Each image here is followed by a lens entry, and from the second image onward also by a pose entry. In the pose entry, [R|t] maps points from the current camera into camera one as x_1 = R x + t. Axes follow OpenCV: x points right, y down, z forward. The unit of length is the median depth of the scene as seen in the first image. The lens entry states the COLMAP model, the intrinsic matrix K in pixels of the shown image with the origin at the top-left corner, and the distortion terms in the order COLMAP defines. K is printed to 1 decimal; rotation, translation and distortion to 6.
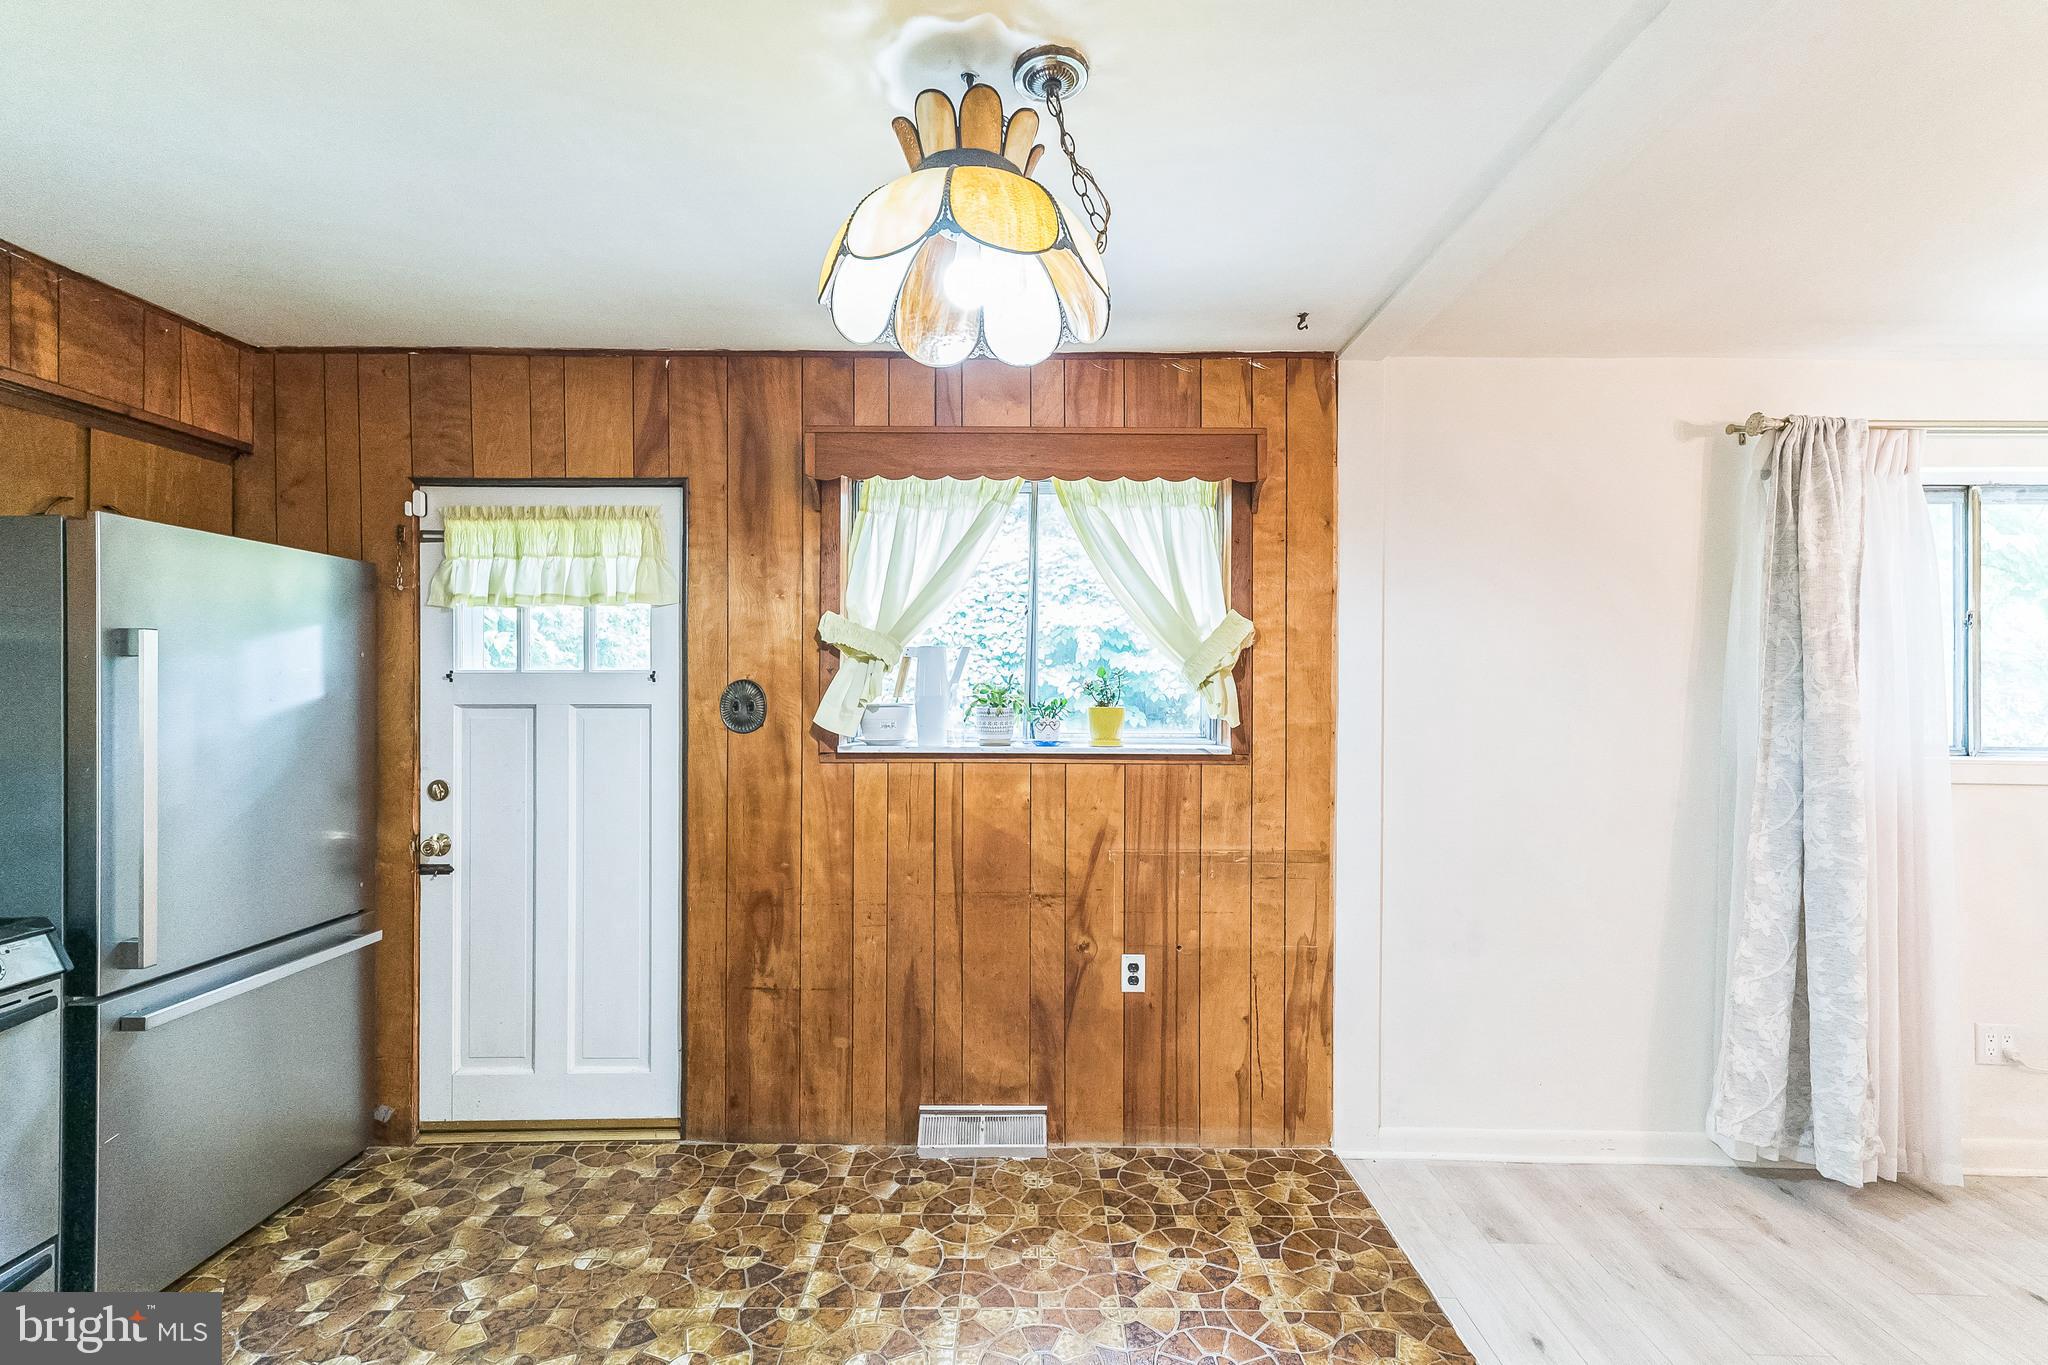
lens RADIAL K [[904.0, 0, 1023.3], [0, 904.0, 688.0], [0, 0, 1]] dist [0.012393, 0.000363]
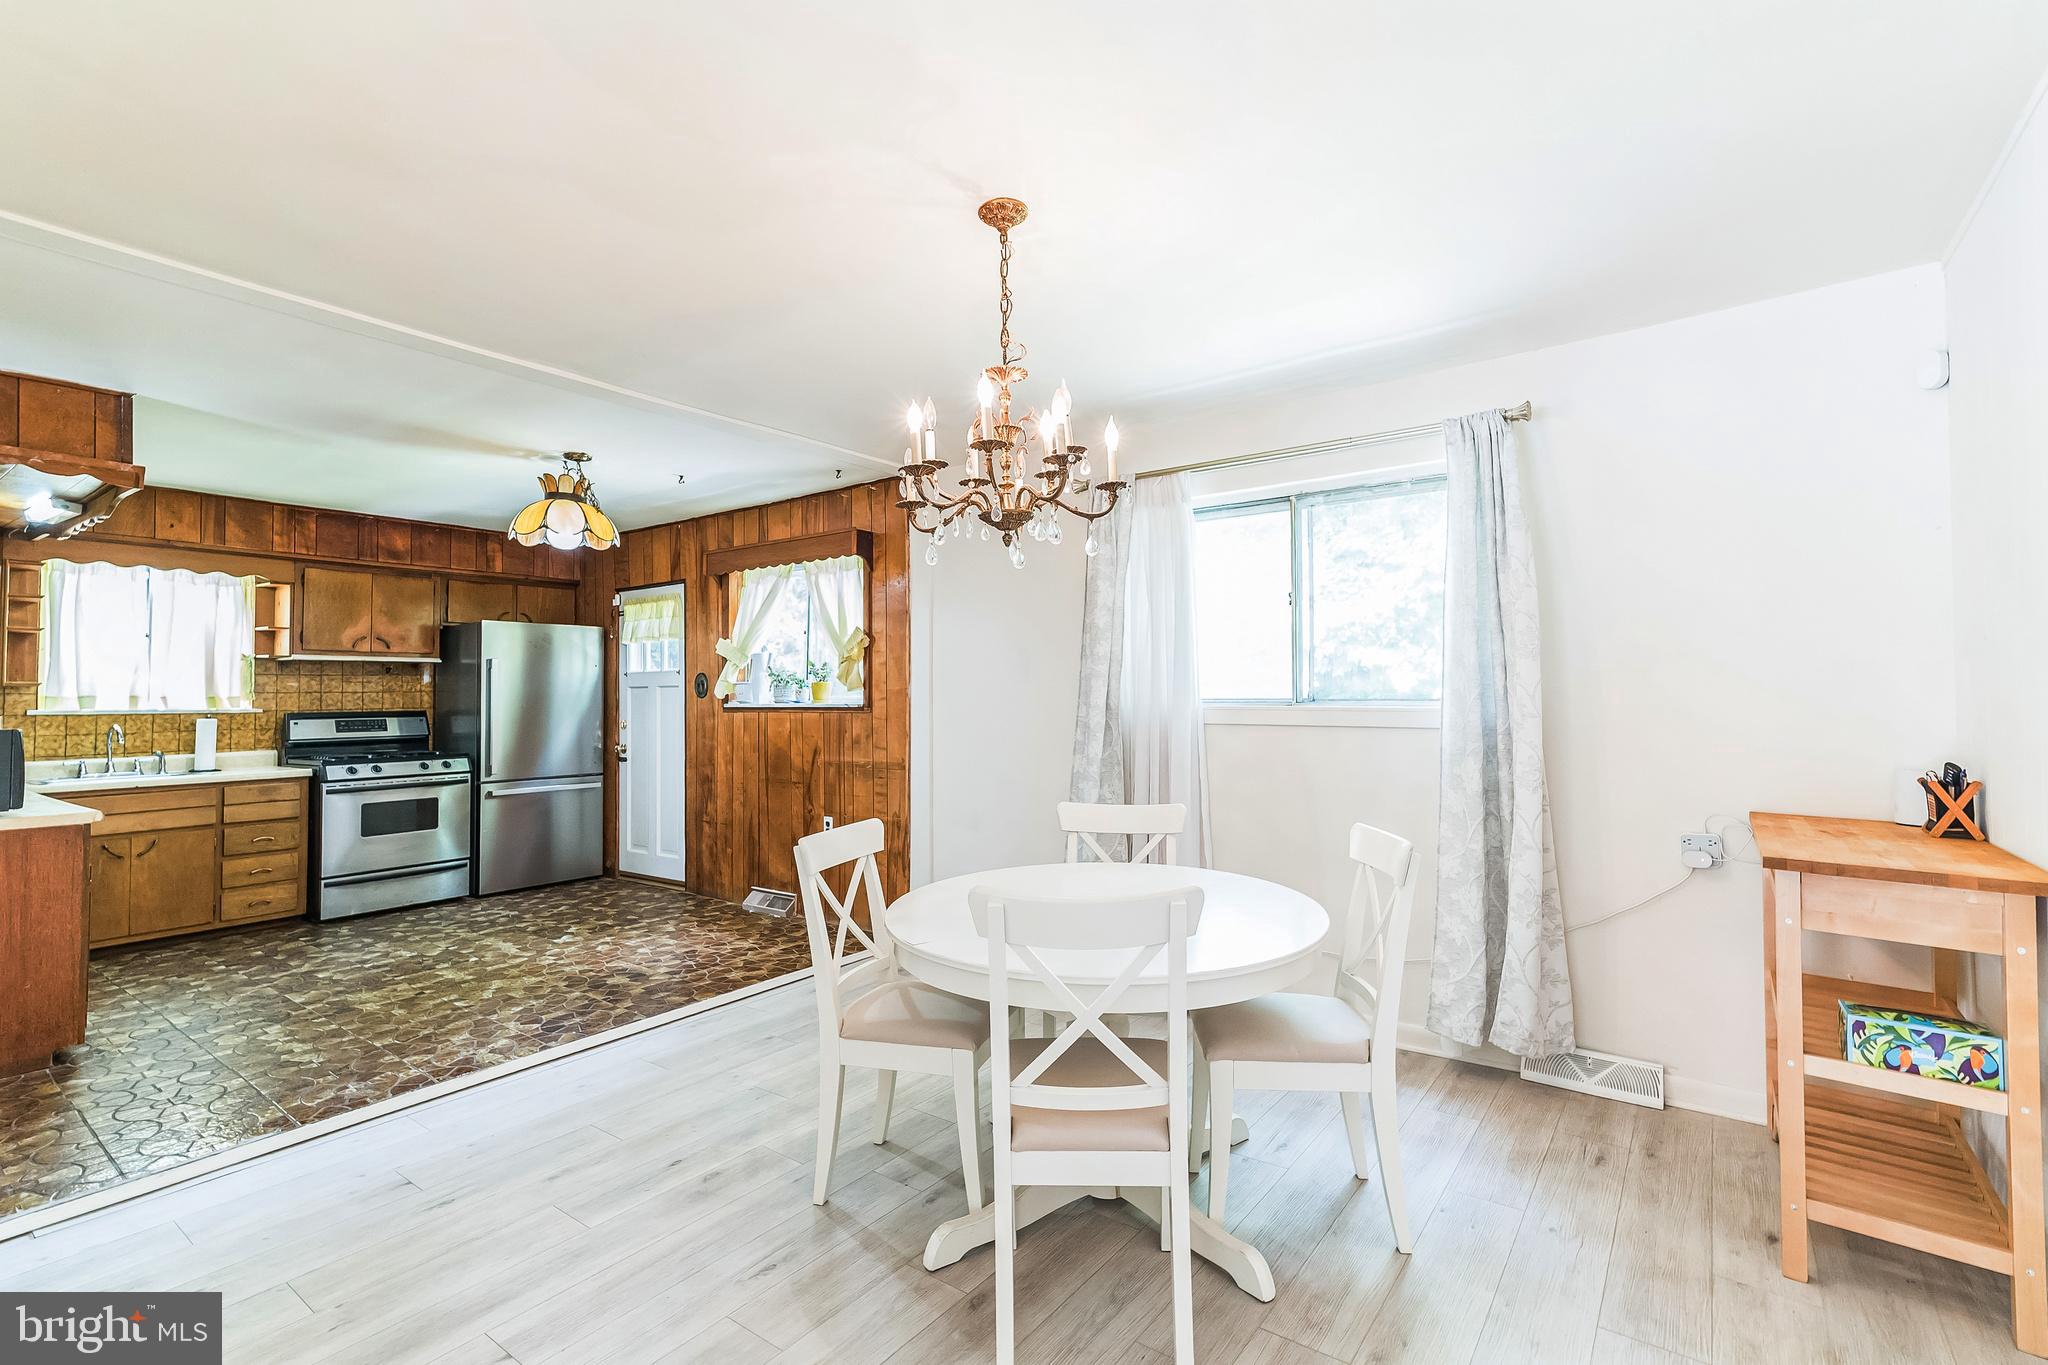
lens RADIAL K [[915.3, 0, 1032.2], [0, 915.3, 672.9], [0, 0, 1]] dist [0.009777, 0.000155]
pose [[0.810158, -0.026091, -0.585631, 1.552908], [0.009976, 0.999478, -0.030729, 0.064552], [0.586127, 0.019053, 0.809995, -0.266317]]
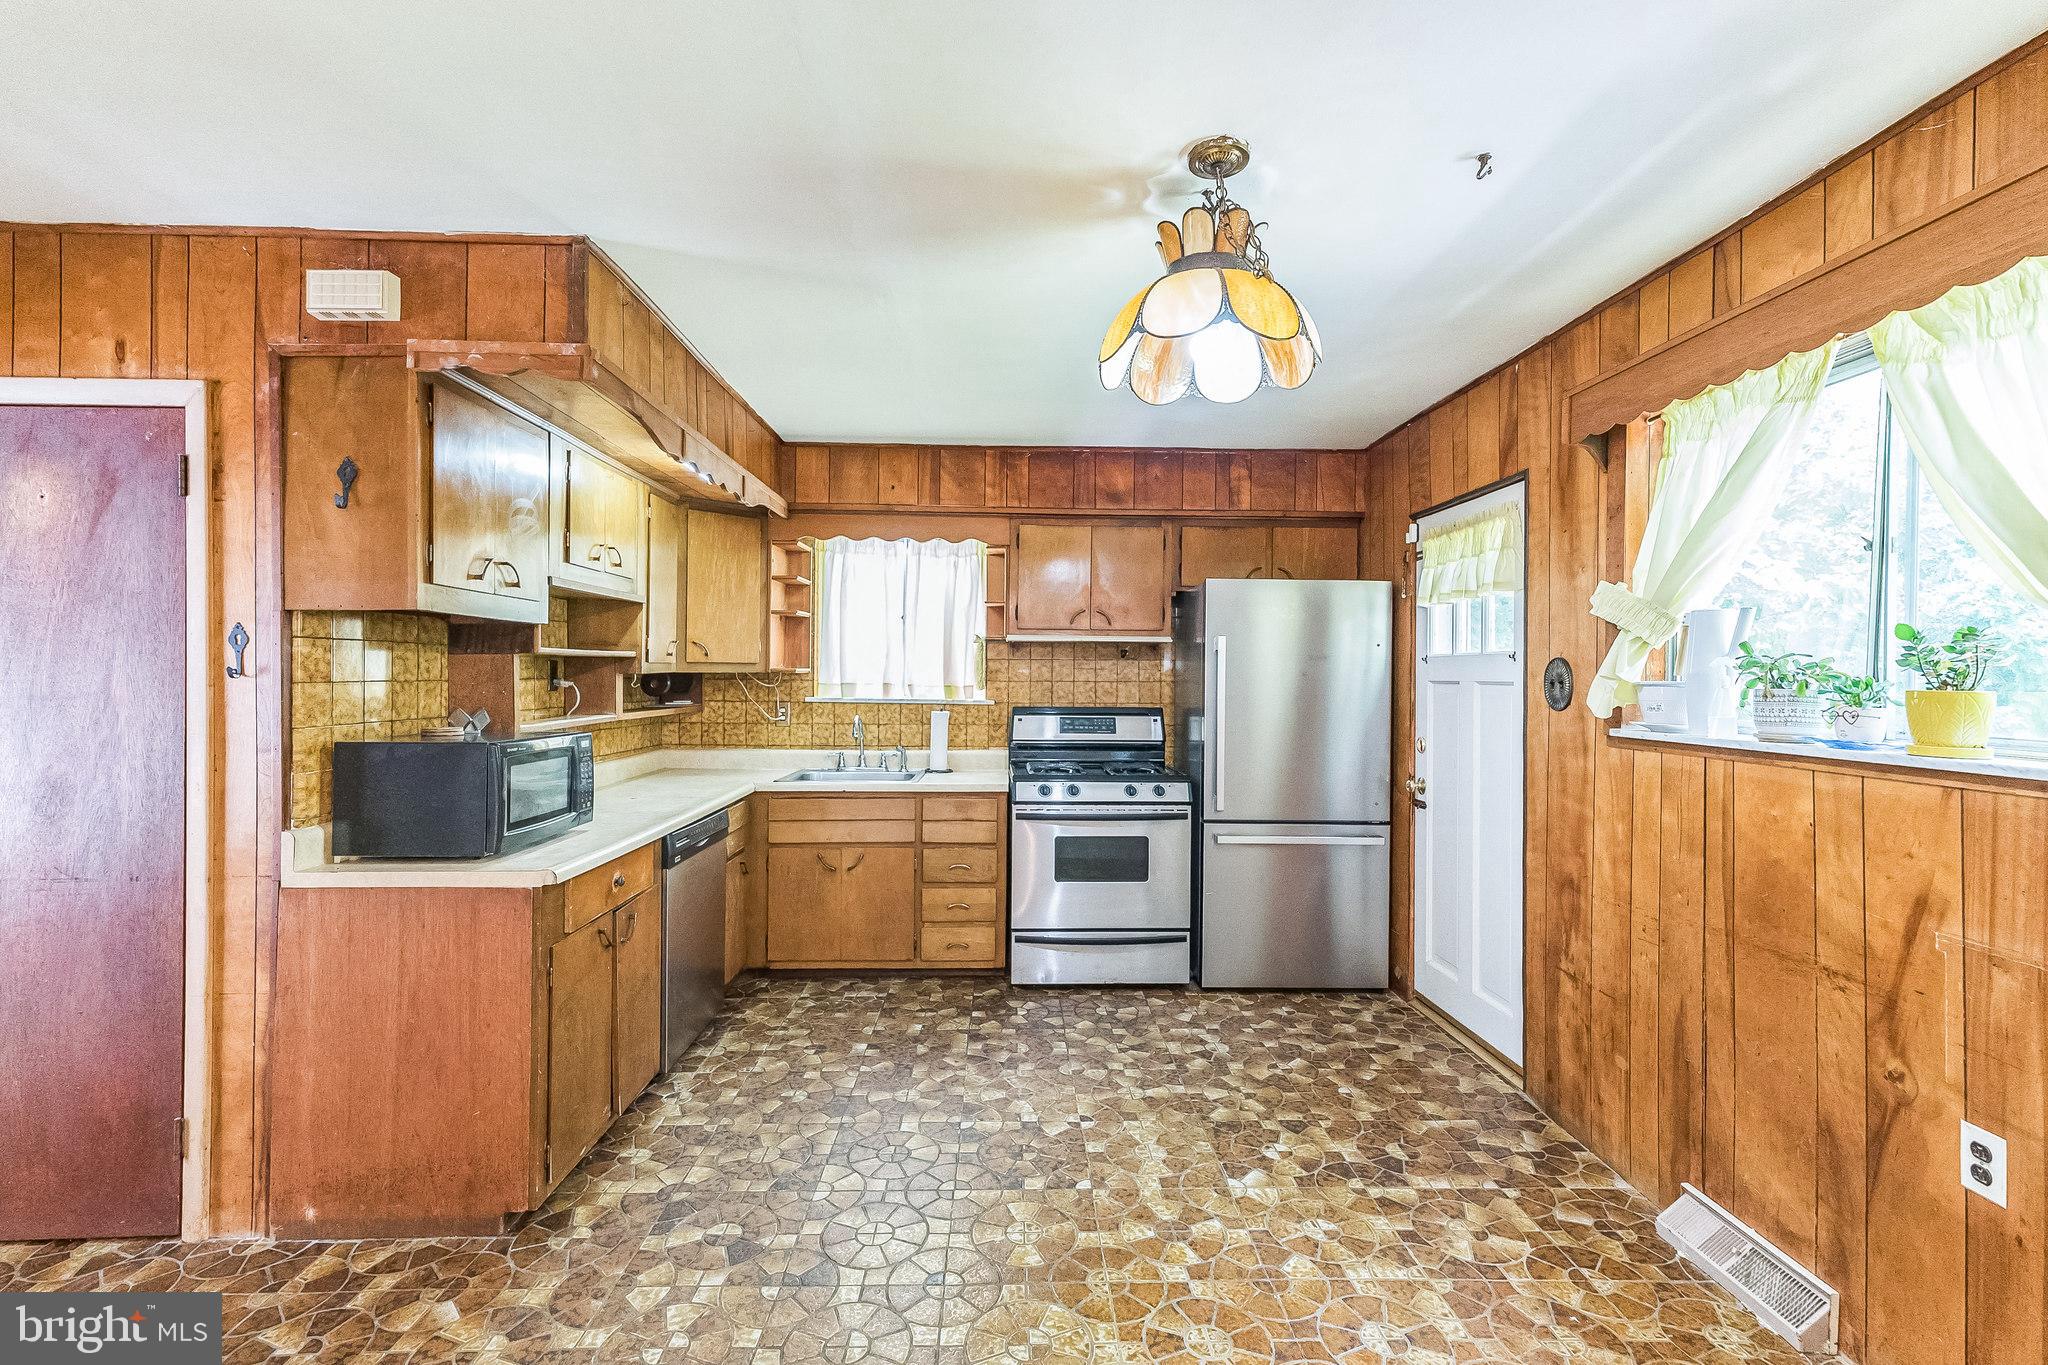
lens RADIAL K [[904.0, 0, 1027.9], [0, 904.0, 672.6], [0, 0, 1]] dist [0.009455, -0.000012]
pose [[0.031881, -0.003722, -0.999485, 0.675049], [-0.013506, 0.999900, -0.004155, 0.020101], [0.999400, 0.013632, 0.031828, 0.383539]]
